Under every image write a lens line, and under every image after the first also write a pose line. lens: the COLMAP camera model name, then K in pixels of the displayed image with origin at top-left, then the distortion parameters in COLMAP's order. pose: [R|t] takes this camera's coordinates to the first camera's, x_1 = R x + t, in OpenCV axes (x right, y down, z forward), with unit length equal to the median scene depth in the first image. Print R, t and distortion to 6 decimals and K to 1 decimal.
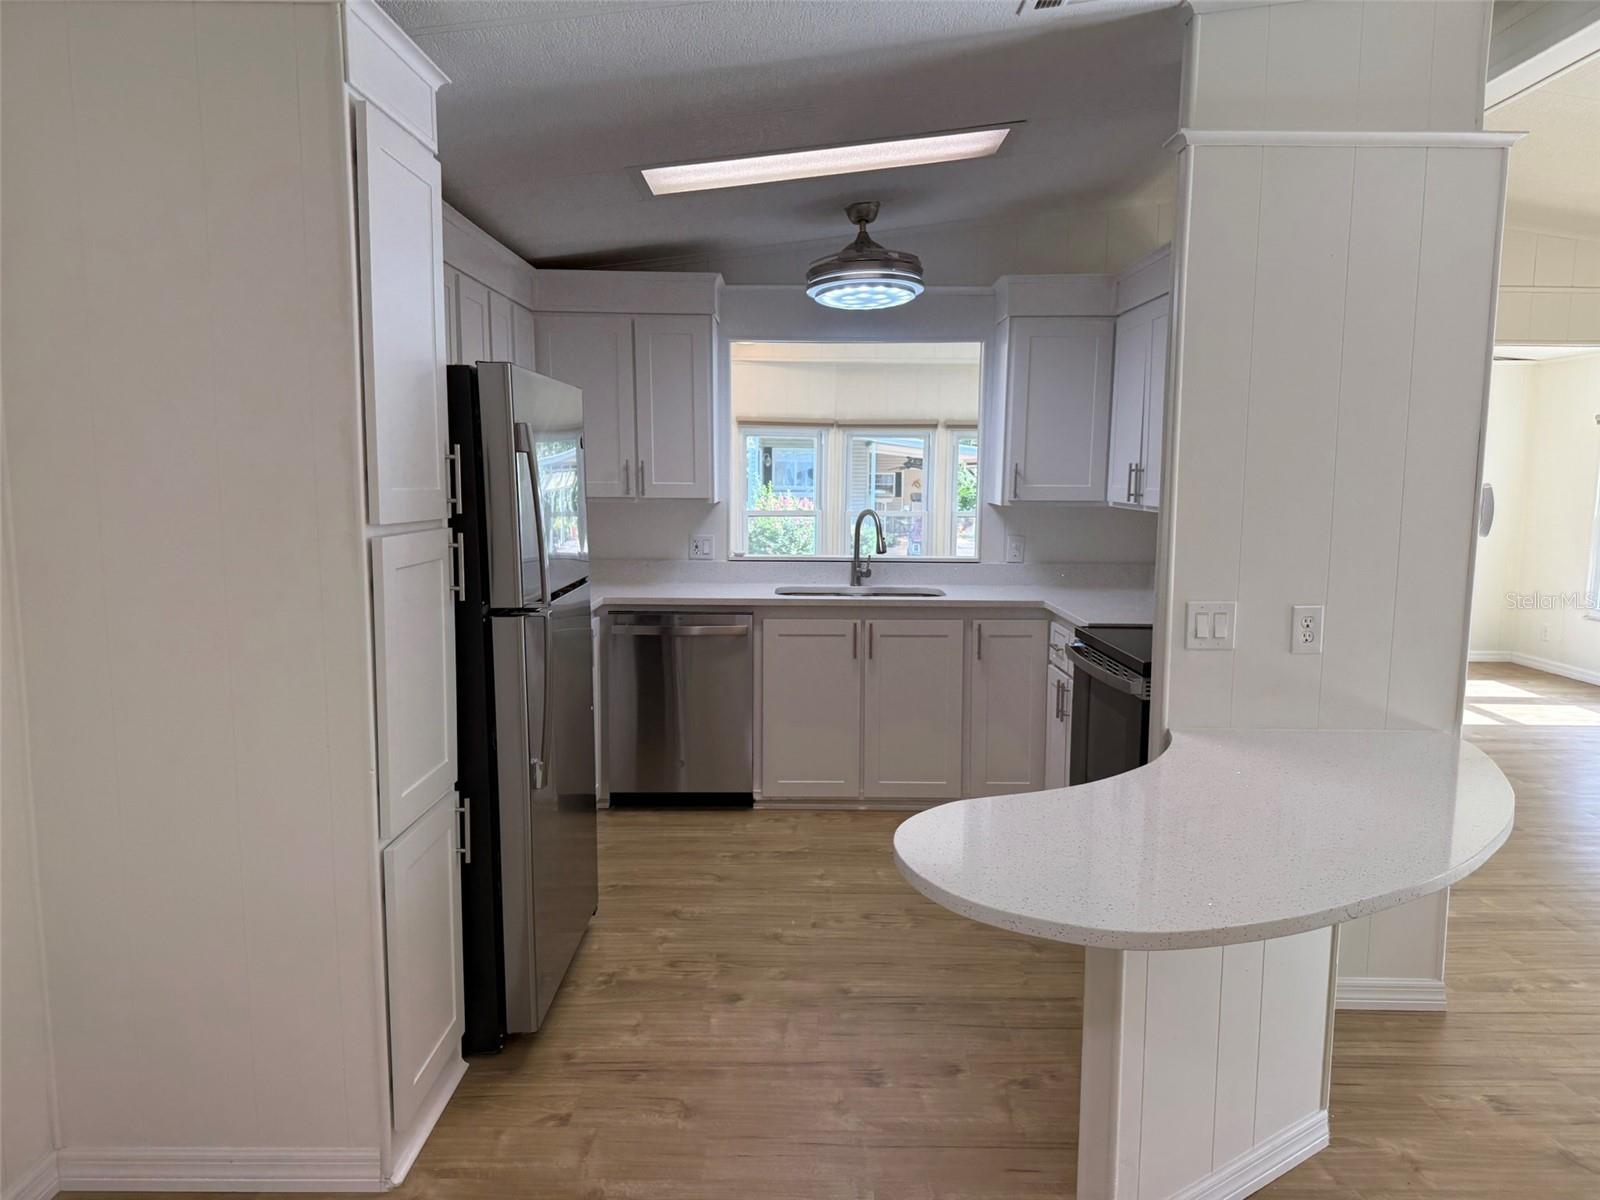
lens RADIAL K [[1128.4, 0, 796.9], [0, 1128.4, 618.8], [0, 0, 1]] dist [0.086379, -0.111479]
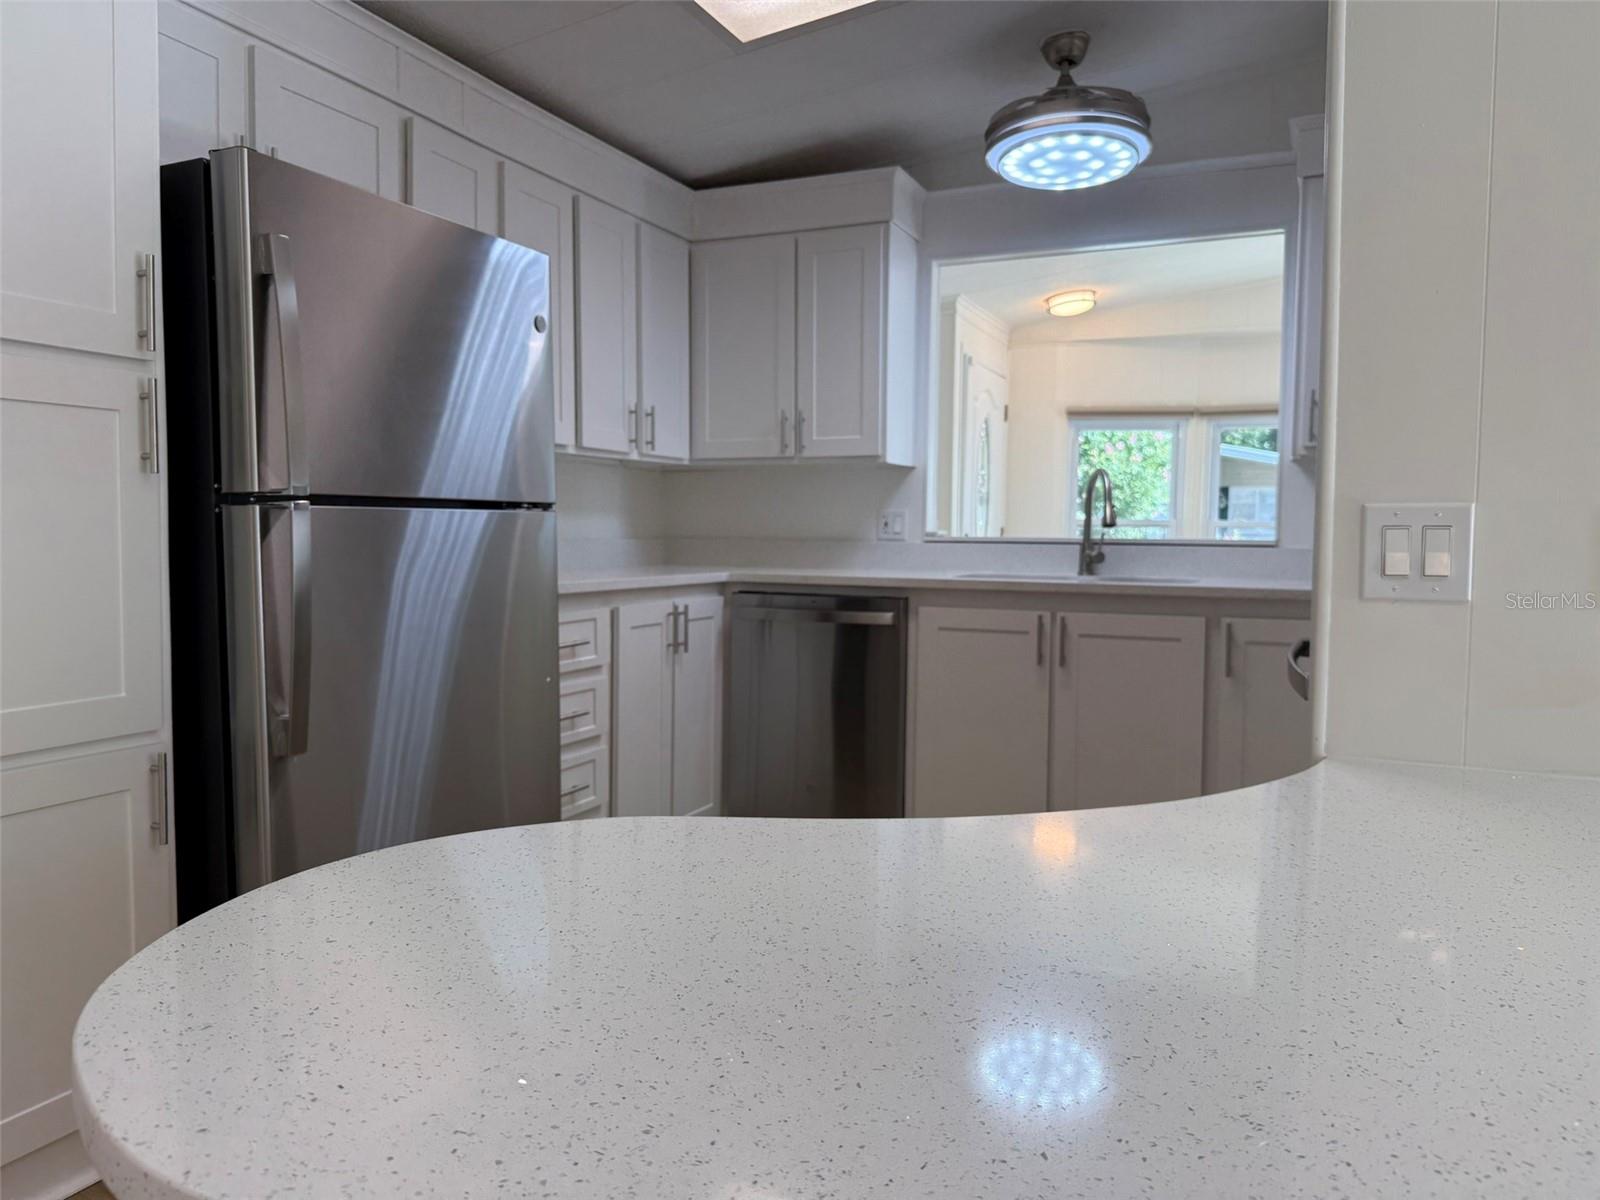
lens RADIAL K [[1130.4, 0, 800.0], [0, 1130.4, 600.0], [0, 0, 1]] dist [0.160702, -0.351454]
pose [[0.912683, 0.028048, -0.407704, 0.209034], [-0.057154, 0.996598, -0.059384, 0.046245], [0.404652, 0.077501, 0.911181, 0.285539]]
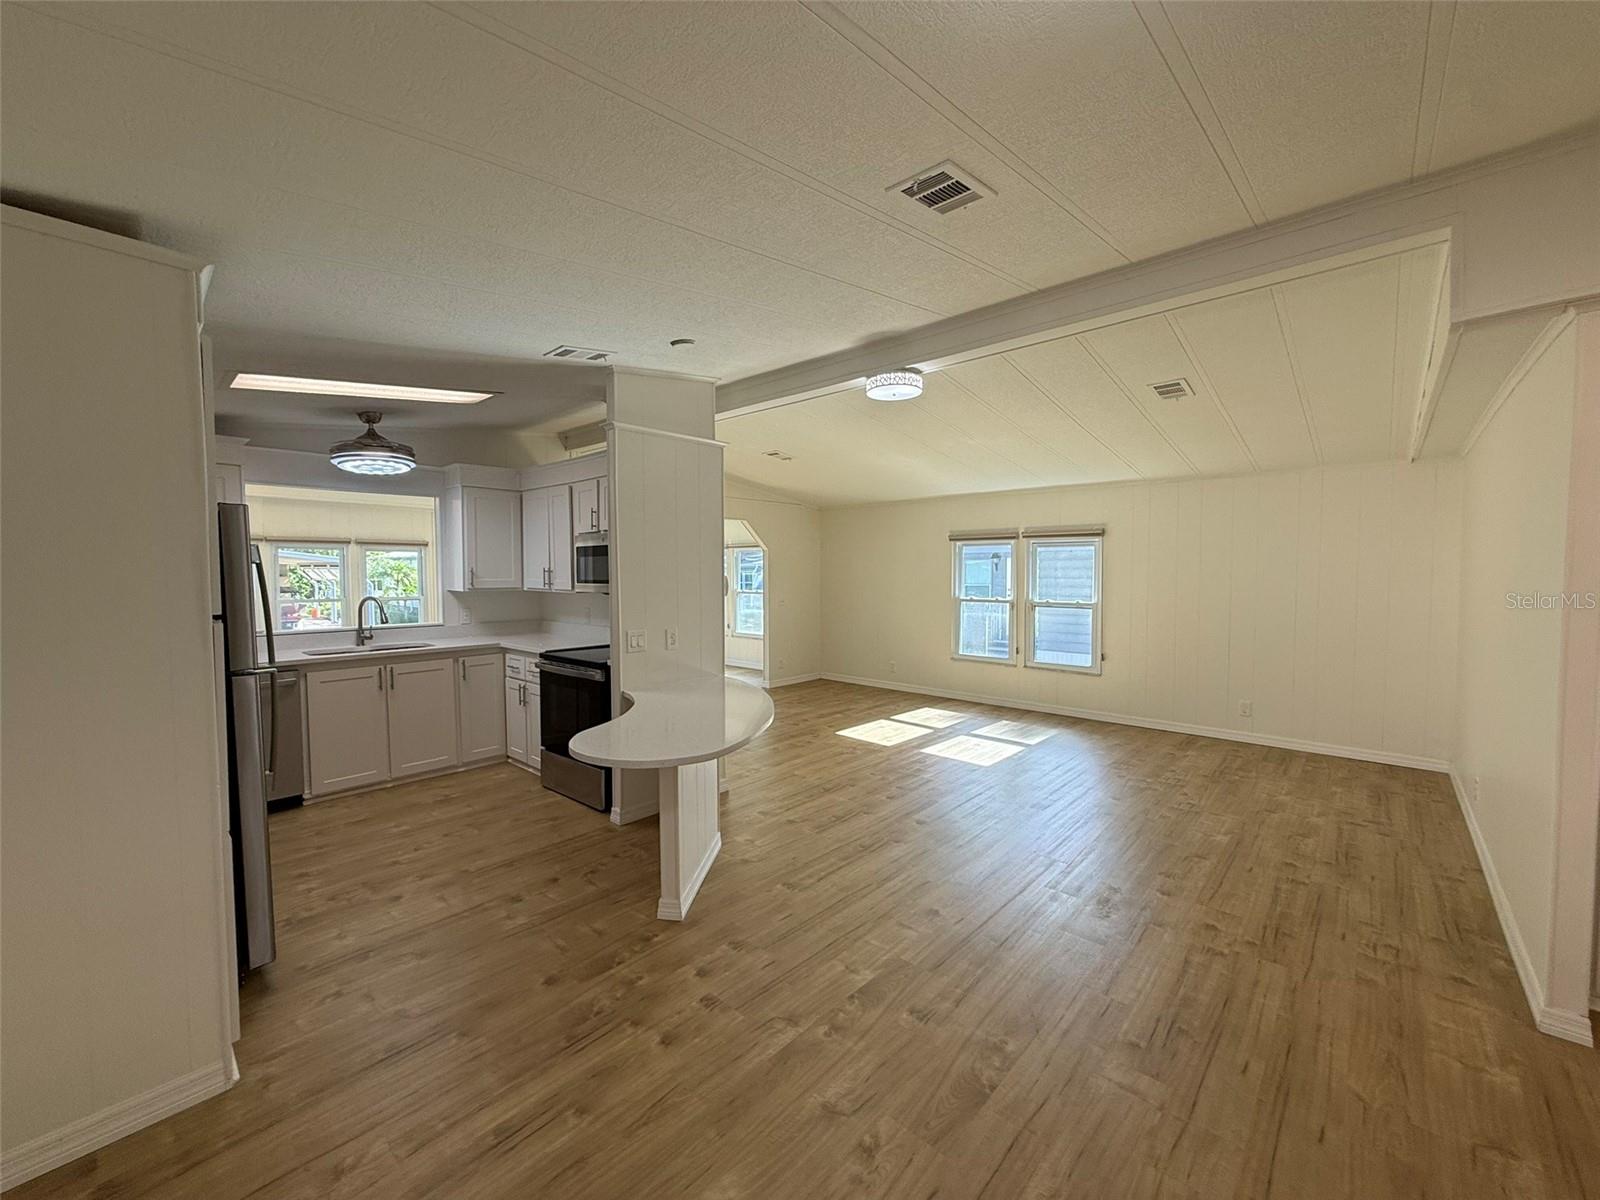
lens RADIAL K [[652.9, 0, 806.6], [0, 652.9, 597.8], [0, 0, 1]] dist [0.000832, 0.000143]
pose [[0.666149, -0.040719, 0.744707, -0.230892], [0.104298, 0.993783, -0.038958, 0.004291], [-0.738490, 0.103623, 0.666254, -0.061323]]
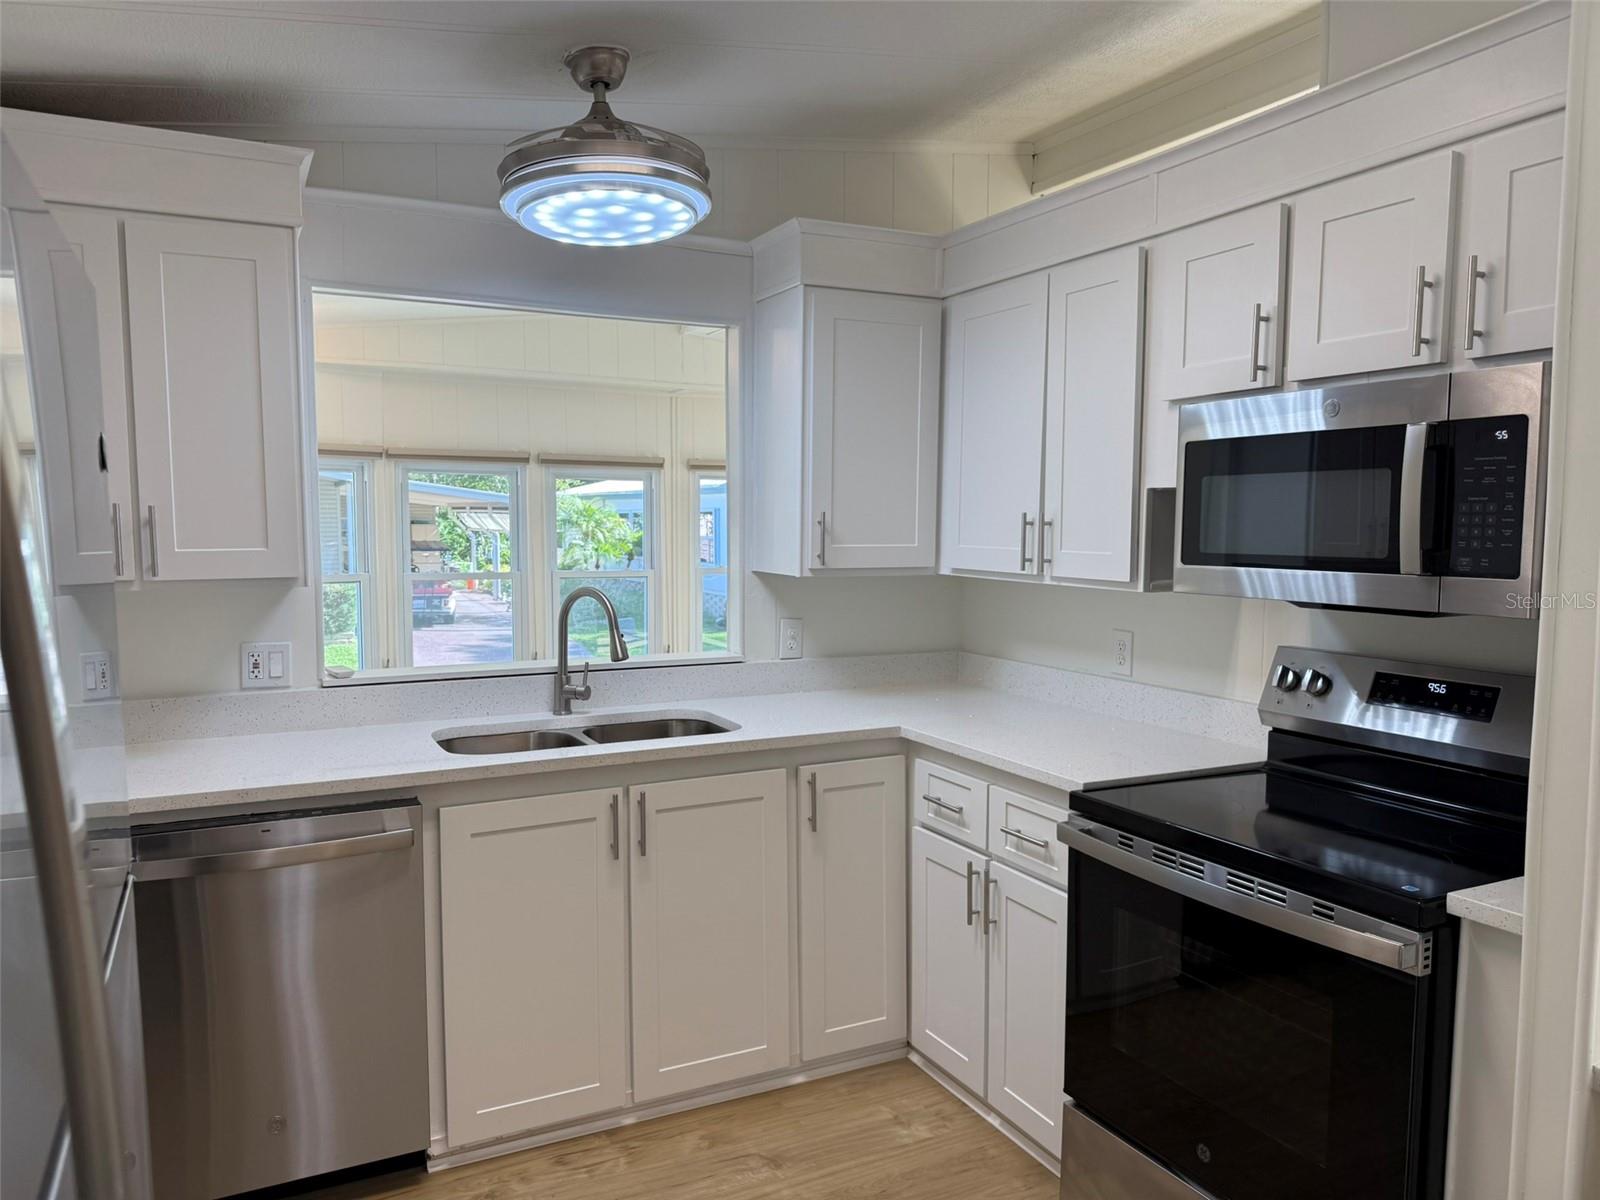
lens RADIAL K [[1124.7, 0, 789.3], [0, 1124.7, 611.4], [0, 0, 1]] dist [0.129417, -0.215381]
pose [[0.892408, -0.041541, 0.449313, -0.121110], [0.061756, 0.997628, -0.030423, -0.065581], [-0.446984, 0.054897, 0.892856, 0.462715]]
